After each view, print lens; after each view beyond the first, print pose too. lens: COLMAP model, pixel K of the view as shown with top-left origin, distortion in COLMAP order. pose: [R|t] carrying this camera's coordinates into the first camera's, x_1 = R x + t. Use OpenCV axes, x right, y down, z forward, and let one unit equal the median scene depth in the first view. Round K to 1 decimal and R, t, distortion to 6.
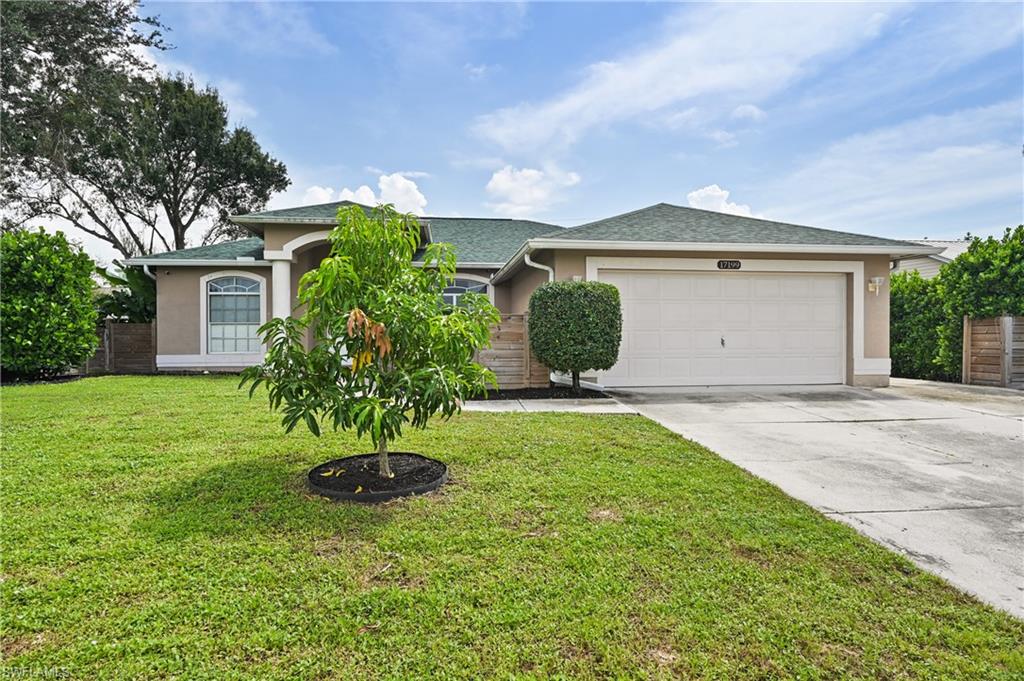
lens RADIAL K [[589.0, 0, 510.6], [0, 589.0, 341.5], [0, 0, 1]] dist [-0.000979, 0.001501]
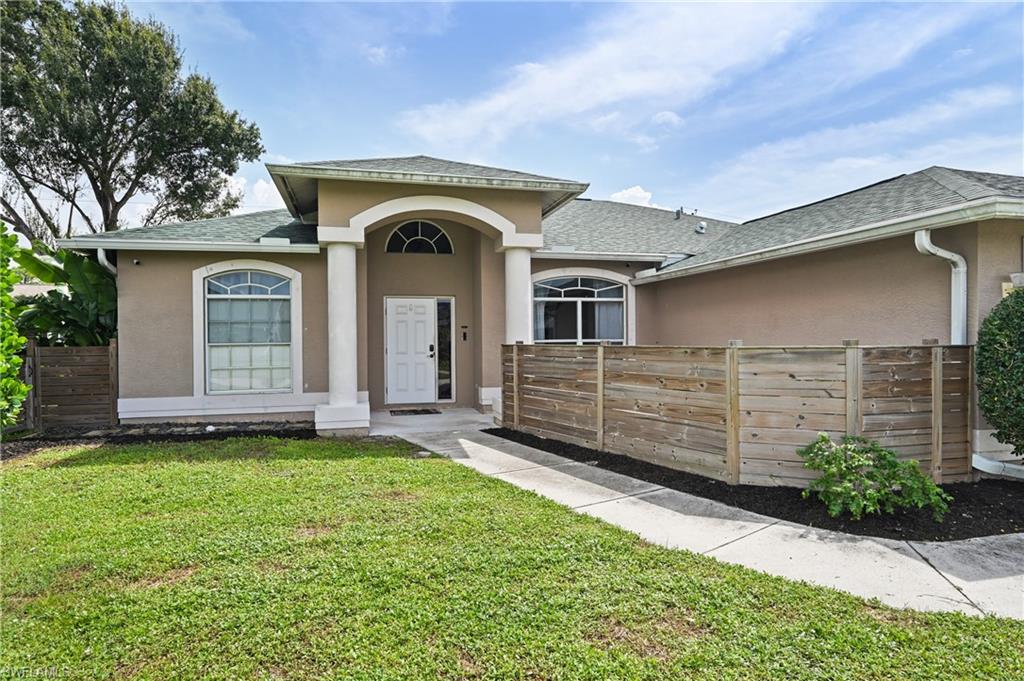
lens RADIAL K [[589.0, 0, 511.1], [0, 589.0, 338.3], [0, 0, 1]] dist [-0.000979, 0.001501]
pose [[0.992266, -0.005004, 0.124025, -0.147726], [0.005260, 0.999985, -0.001735, -0.018987], [-0.124014, 0.002374, 0.992278, 0.188001]]
